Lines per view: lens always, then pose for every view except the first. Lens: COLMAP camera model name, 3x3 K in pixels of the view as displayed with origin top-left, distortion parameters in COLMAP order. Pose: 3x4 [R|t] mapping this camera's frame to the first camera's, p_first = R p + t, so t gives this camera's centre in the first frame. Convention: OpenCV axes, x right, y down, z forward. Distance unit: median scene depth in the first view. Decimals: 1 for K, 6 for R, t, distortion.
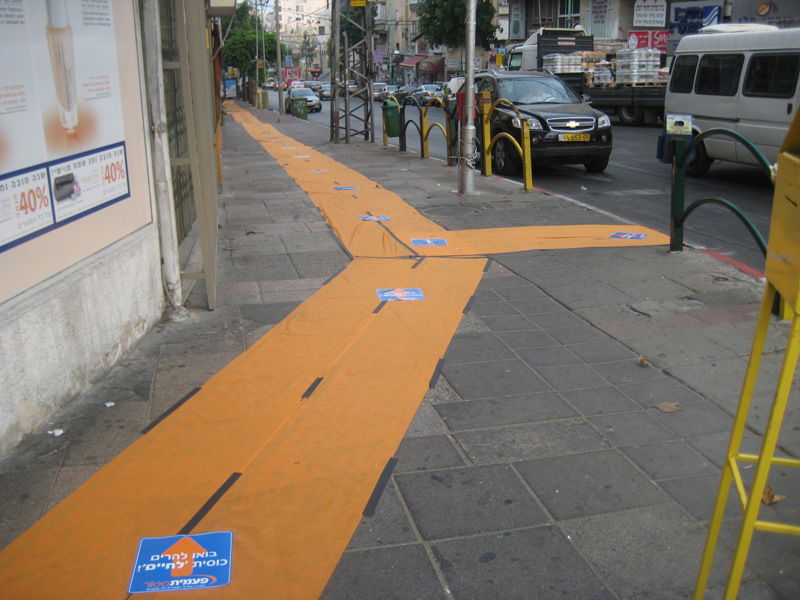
lens RADIAL K [[823.4, 0, 399.0], [0, 823.4, 301.6], [0, 0, 1]] dist [-0.088621, 0.000000]
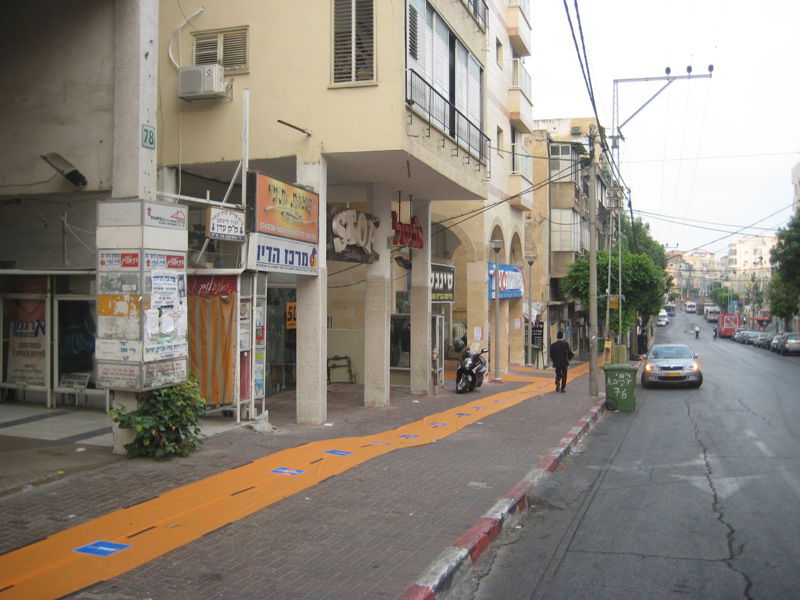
lens RADIAL K [[823.4, 0, 401.3], [0, 823.4, 295.0], [0, 0, 1]] dist [-0.088621, 0.000000]
pose [[0.858803, 0.018148, -0.511985, 0.030561], [-0.168844, 0.953563, -0.249418, -0.300785], [0.483684, 0.300646, 0.821987, 1.081817]]
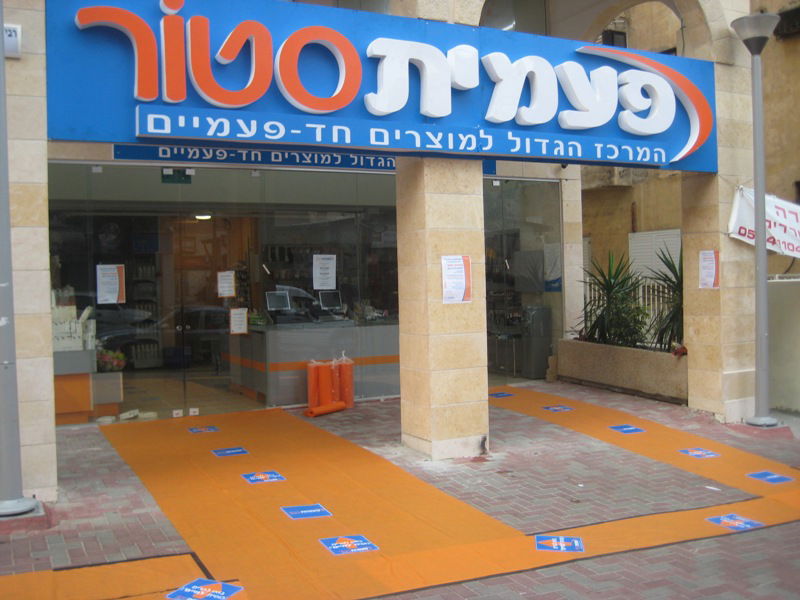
lens RADIAL K [[823.4, 0, 399.1], [0, 823.4, 295.8], [0, 0, 1]] dist [-0.088621, 0.000000]
pose [[0.247803, 0.025267, -0.968481, -0.225045], [-0.276104, 0.960045, -0.045599, -0.625349], [0.928633, 0.278701, 0.244879, 2.342647]]
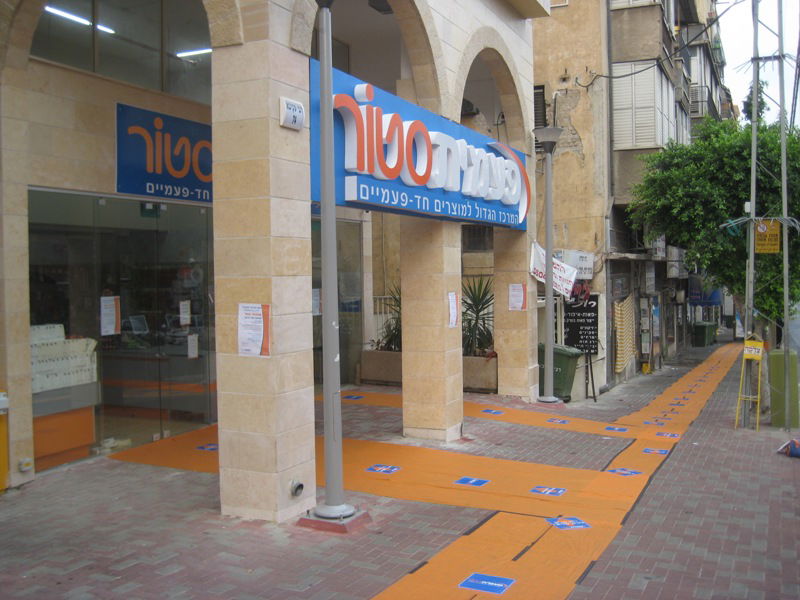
lens RADIAL K [[823.4, 0, 398.1], [0, 823.4, 299.6], [0, 0, 1]] dist [-0.088621, 0.000000]
pose [[0.793674, 0.018377, -0.608066, -0.298277], [-0.179692, 0.962026, -0.205467, -0.550974], [0.581199, 0.272338, 0.766837, 2.040232]]
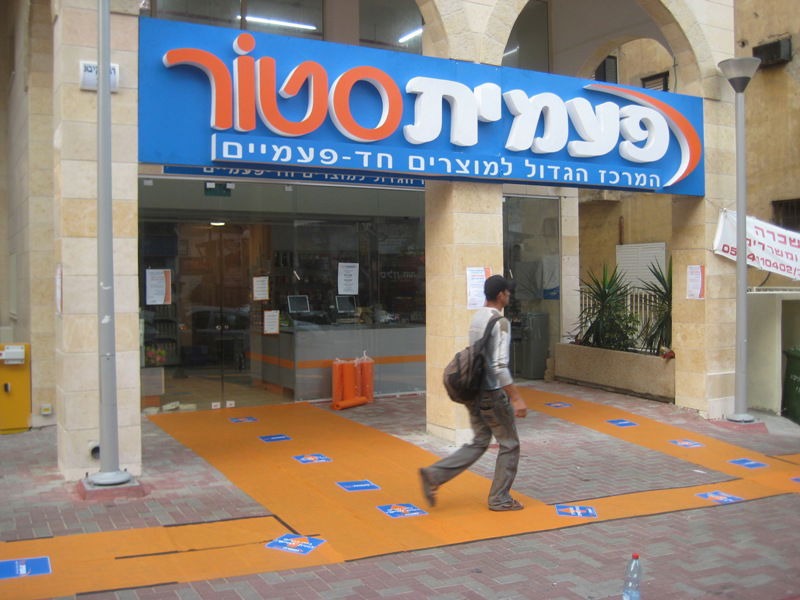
lens RADIAL K [[823.4, 0, 402.9], [0, 823.4, 296.6], [0, 0, 1]] dist [-0.088621, 0.000000]
pose [[0.277592, 0.025172, -0.960369, -0.181631], [-0.288958, 0.955554, -0.058477, -0.616157], [0.916213, 0.293739, 0.272528, 2.304986]]
